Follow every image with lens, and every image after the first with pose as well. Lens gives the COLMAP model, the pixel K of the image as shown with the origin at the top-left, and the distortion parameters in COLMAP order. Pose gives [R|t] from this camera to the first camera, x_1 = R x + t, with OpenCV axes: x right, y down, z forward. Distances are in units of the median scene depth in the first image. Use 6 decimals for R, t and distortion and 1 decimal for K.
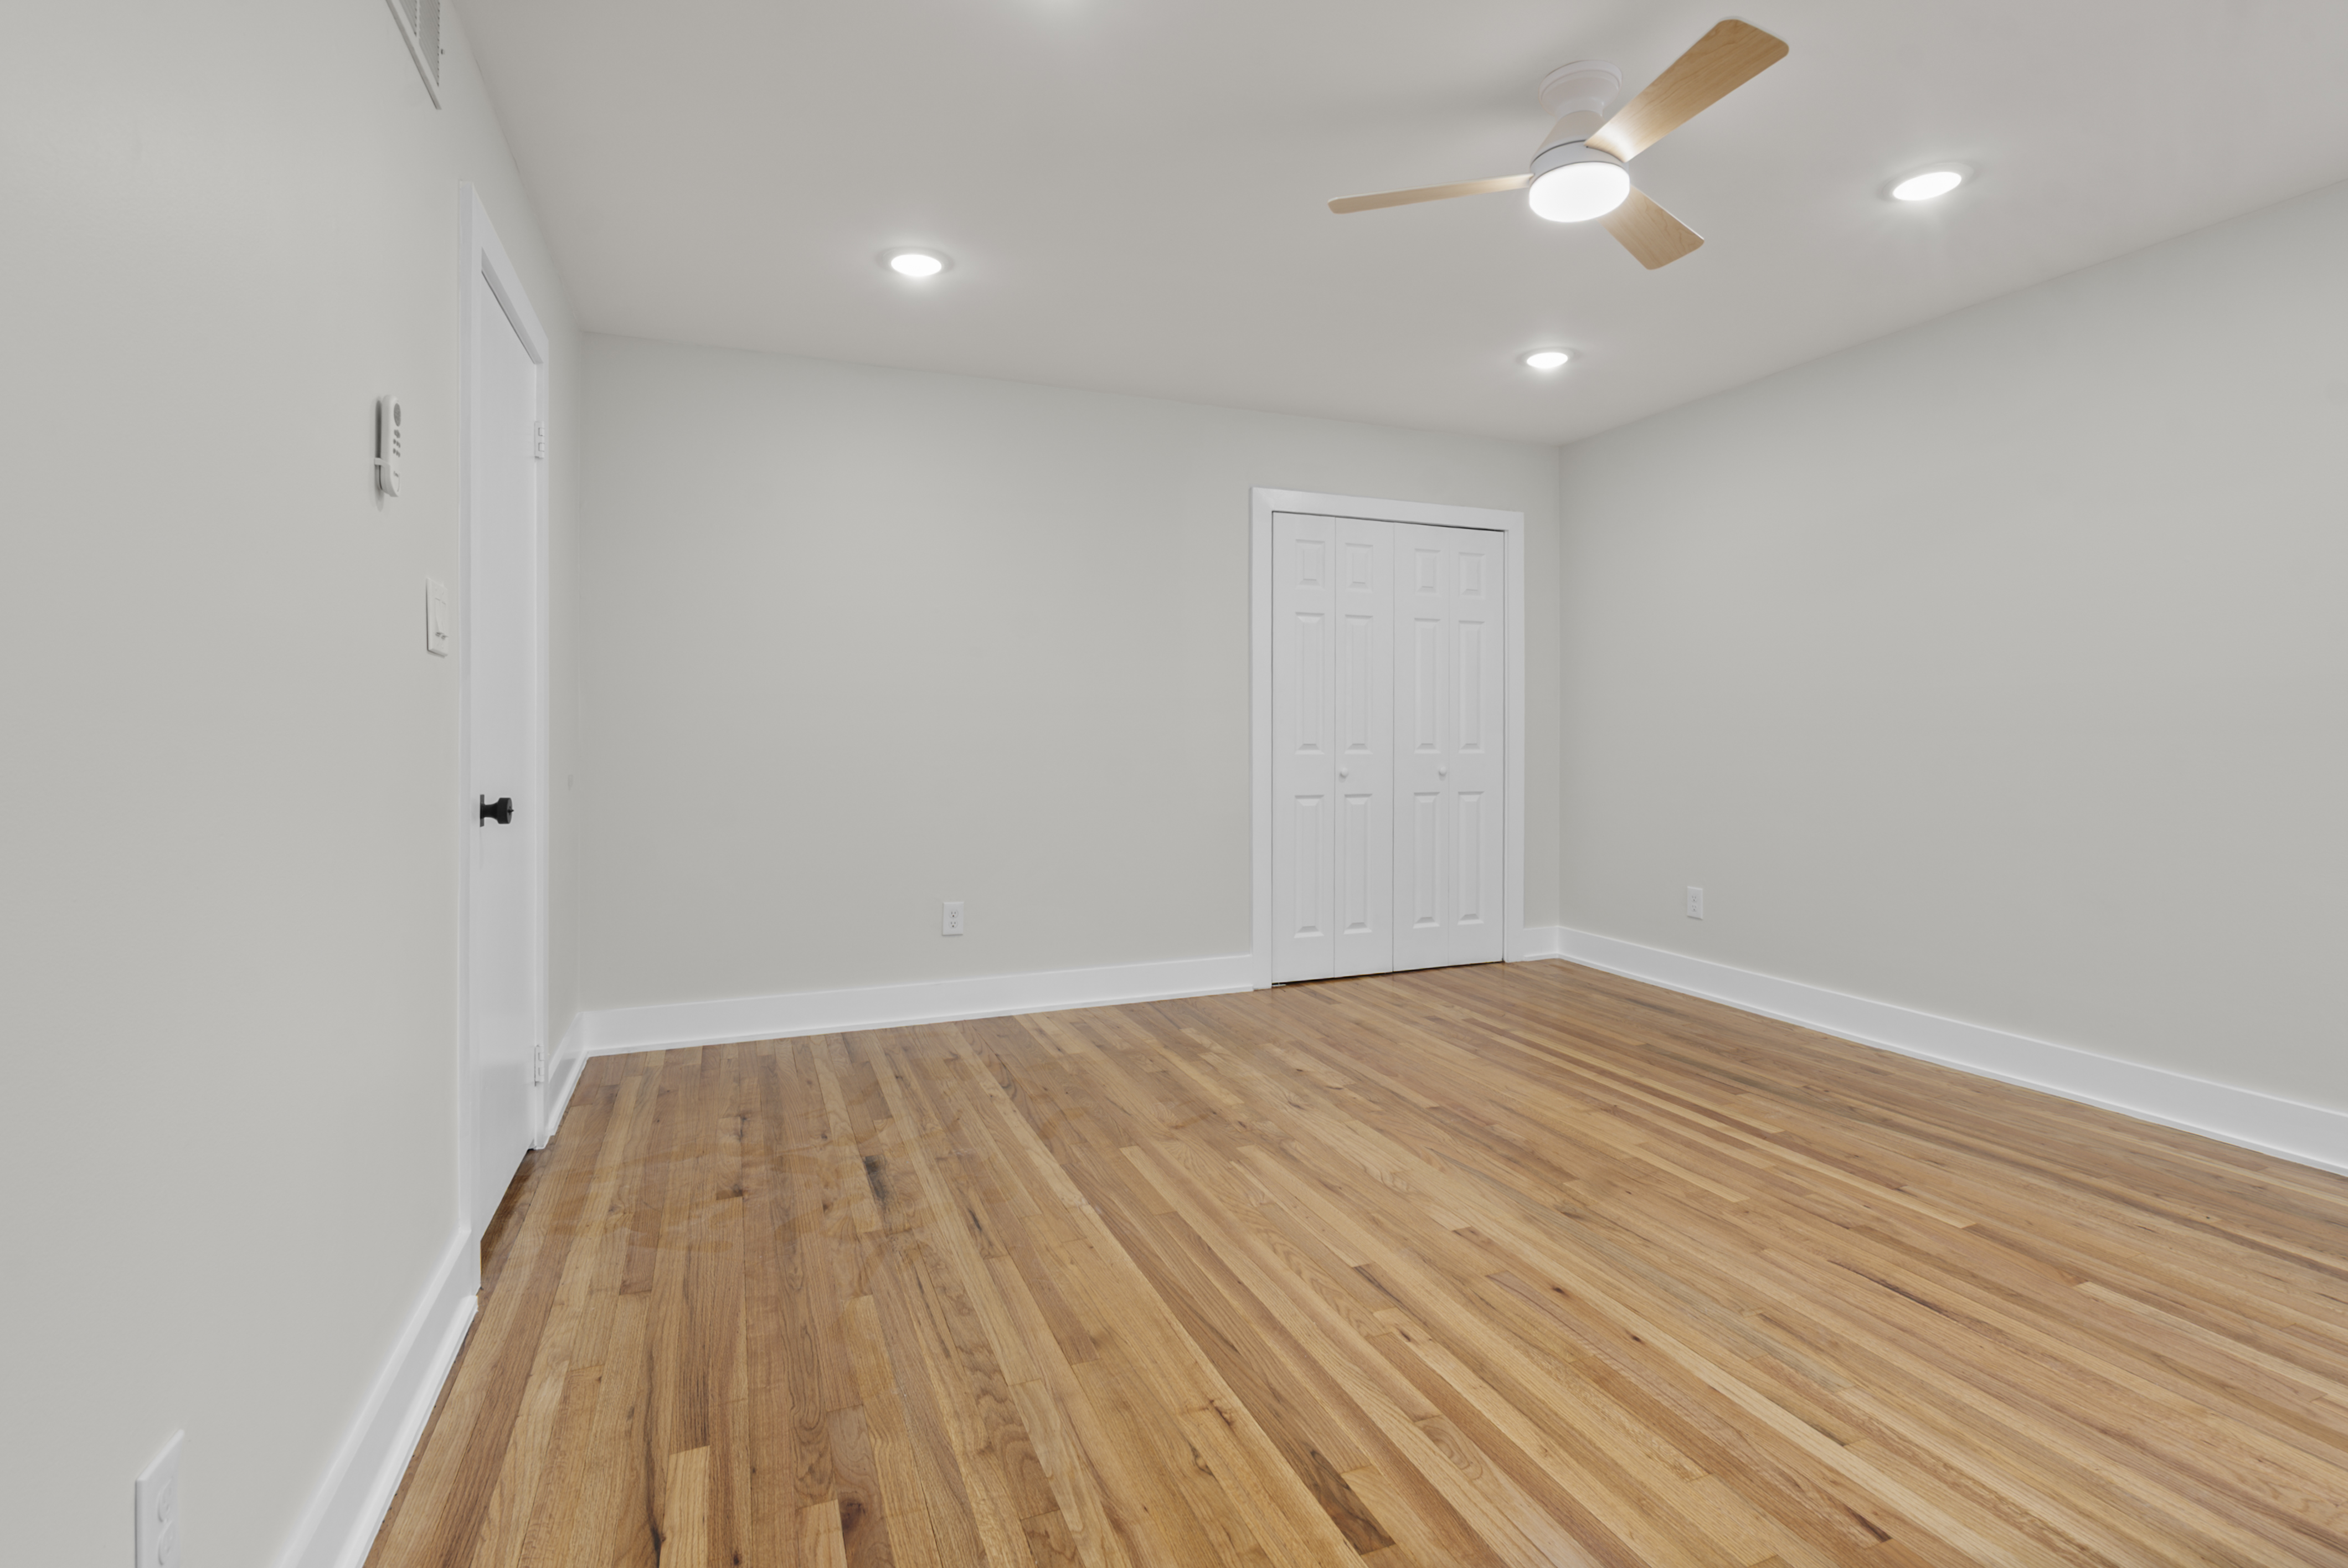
lens RADIAL K [[1094.1, 0, 1216.9], [0, 1094.1, 737.5], [0, 0, 1]] dist [0.001466, 0.000573]
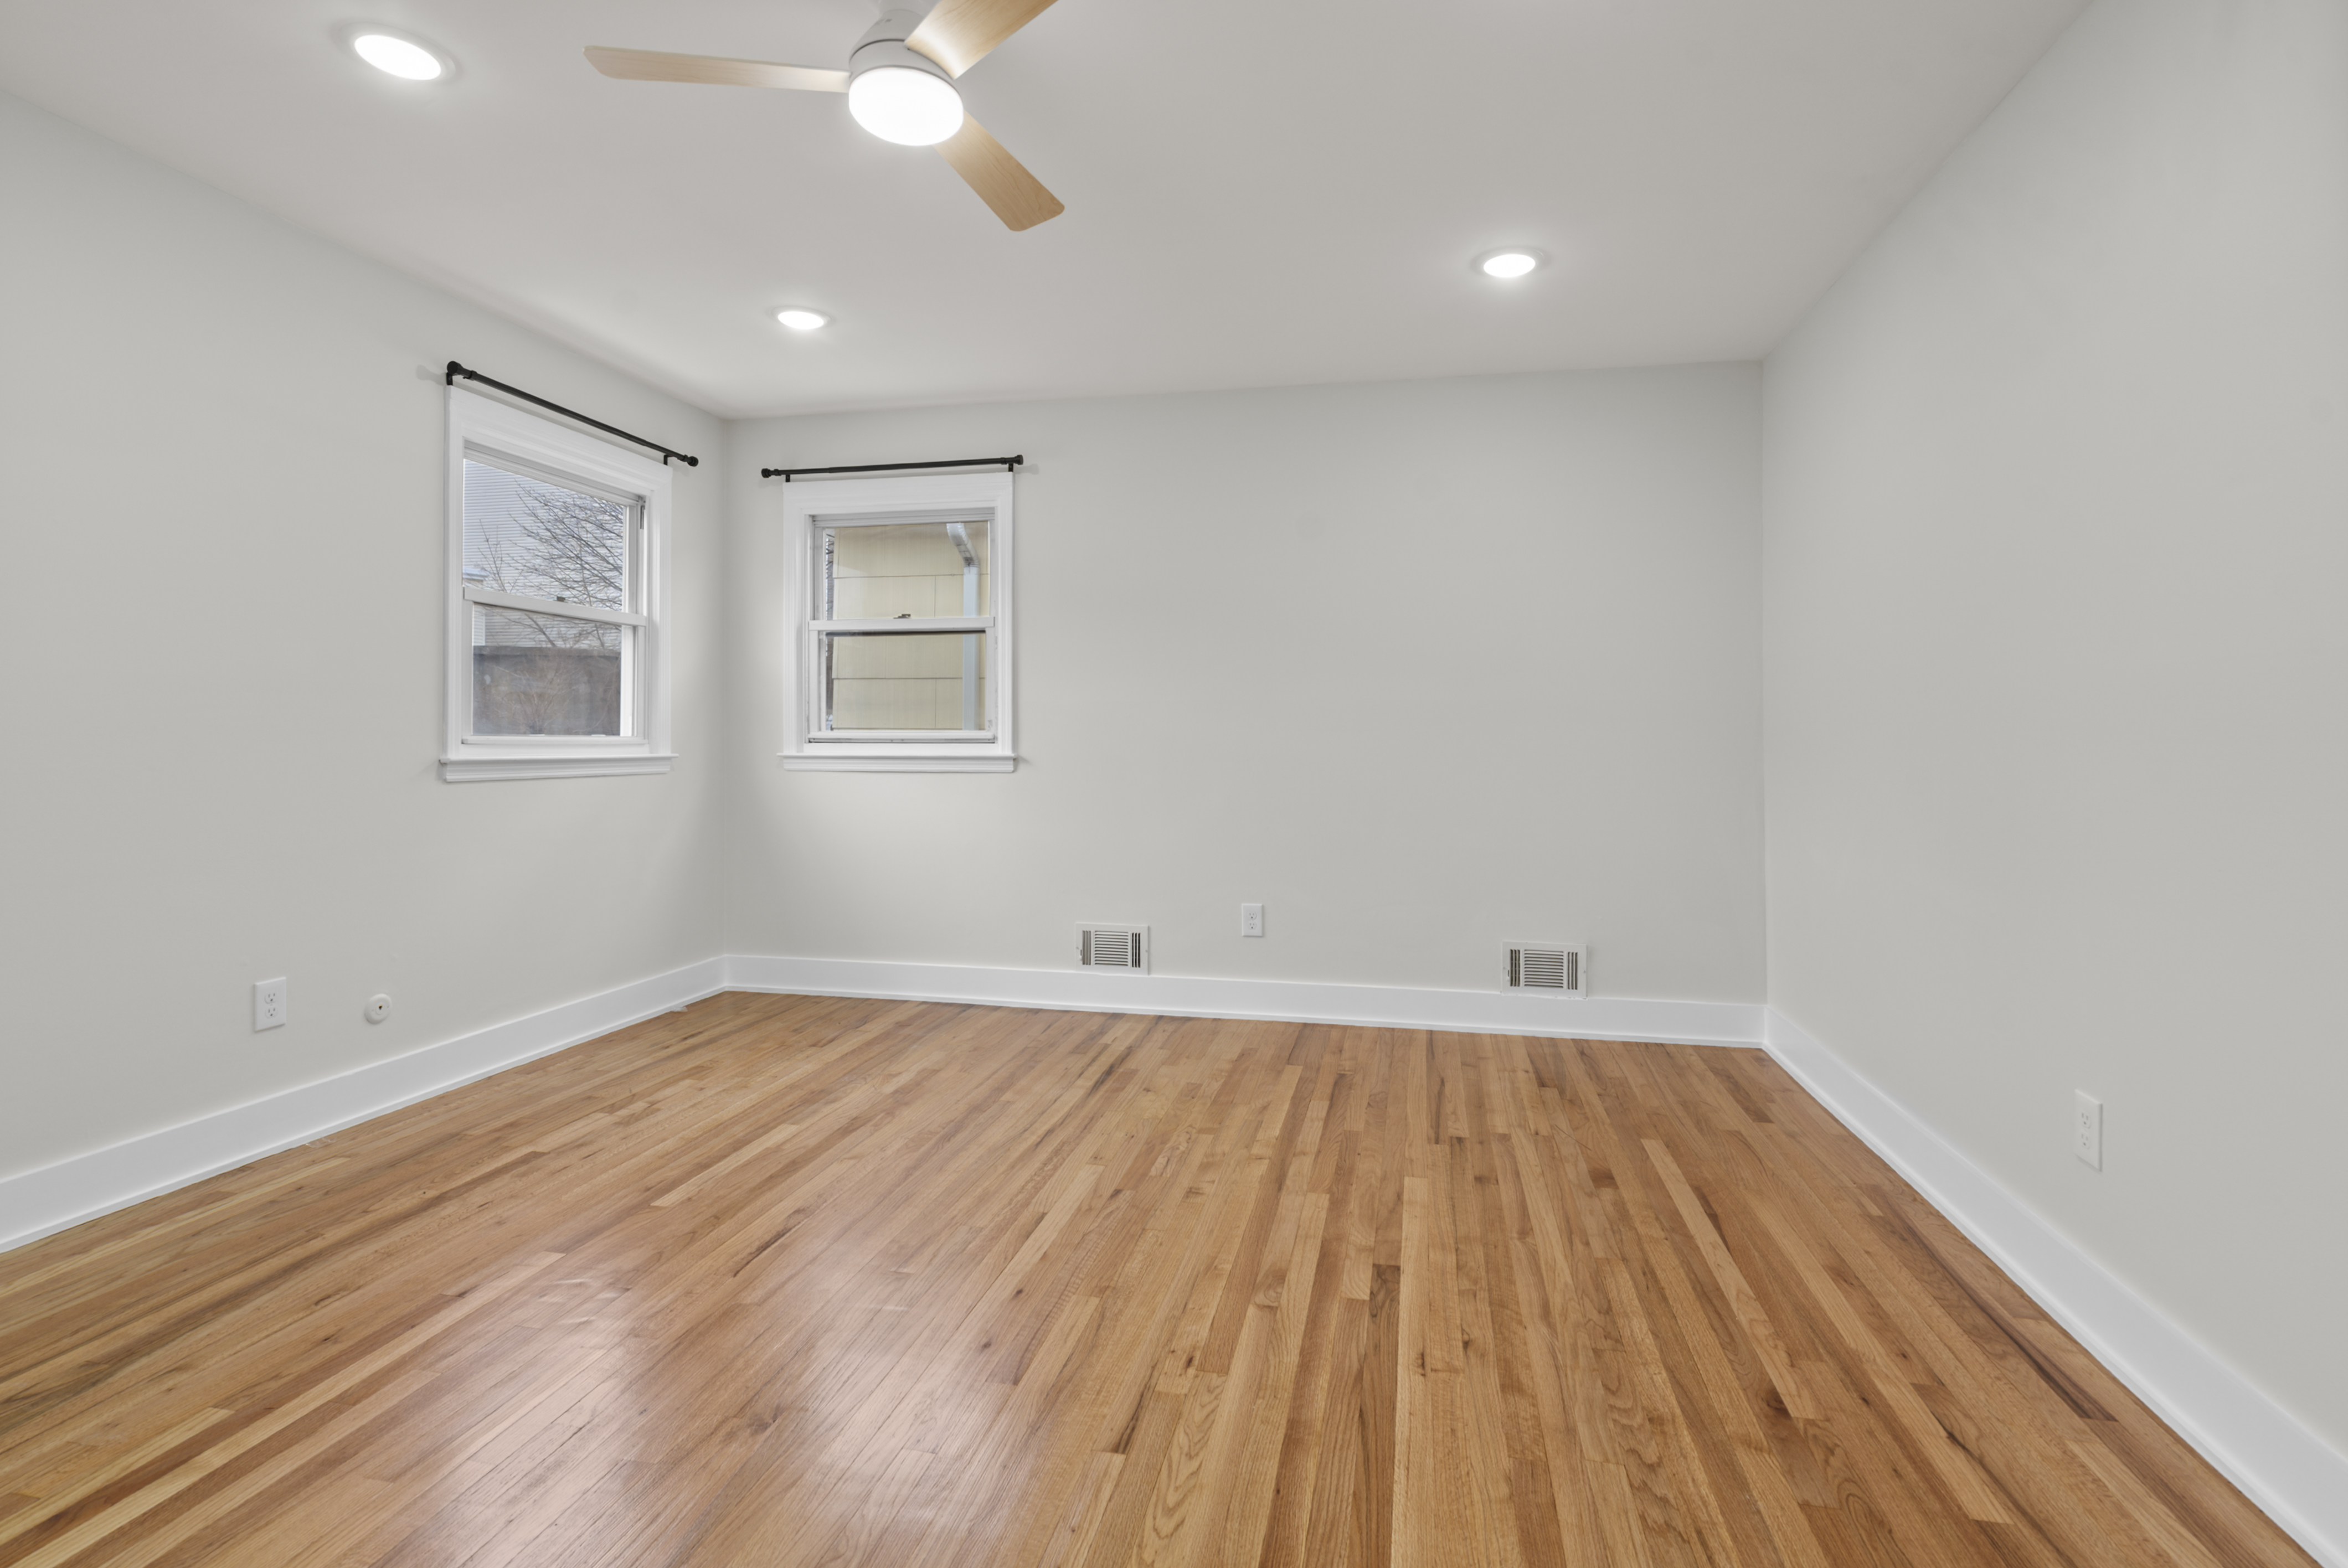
lens RADIAL K [[1106.9, 0, 1173.6], [0, 1106.9, 729.8], [0, 0, 1]] dist [-0.004001, 0.000294]
pose [[-0.806016, 0.001016, 0.591893, -0.275461], [0.000976, 0.999999, -0.000388, -0.009114], [-0.591893, 0.000265, -0.806016, 1.248302]]
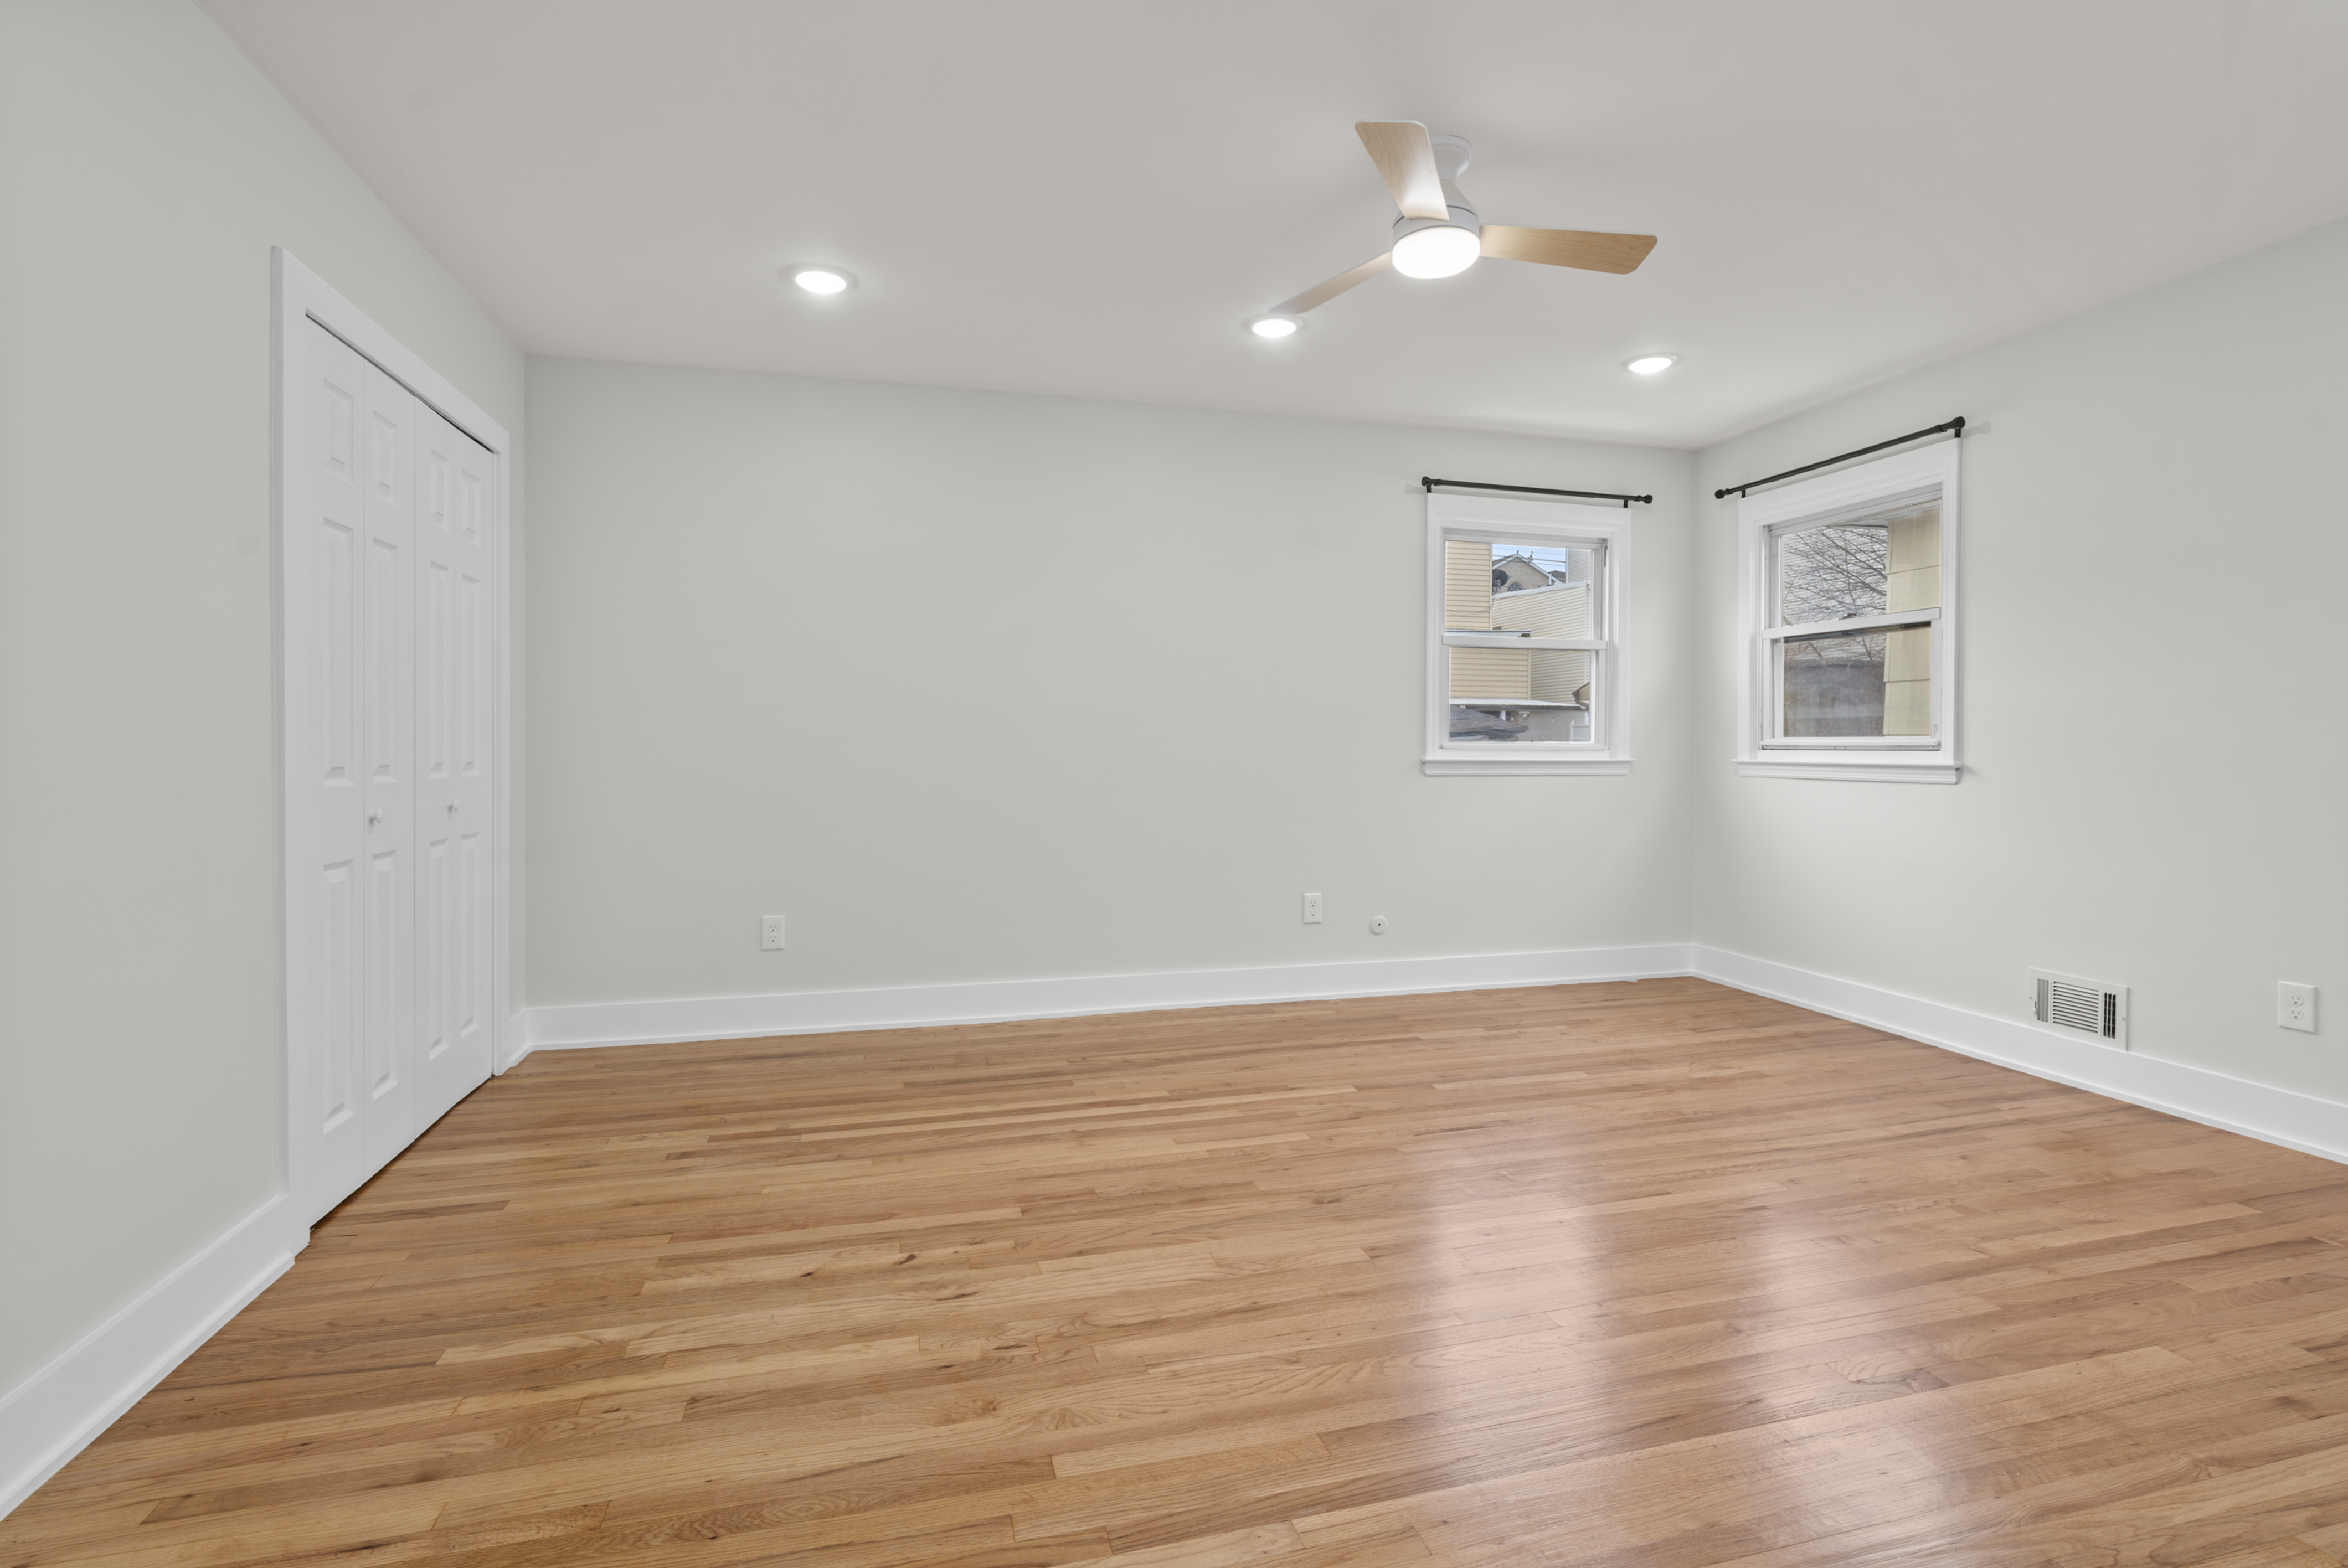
lens RADIAL K [[1082.2, 0, 1178.4], [0, 1082.2, 766.9], [0, 0, 1]] dist [-0.002705, 0.000156]
pose [[0.159157, -0.022365, 0.987000, -0.631533], [0.006215, 0.999746, 0.021652, -0.005515], [-0.987234, 0.002688, 0.159255, 0.856774]]
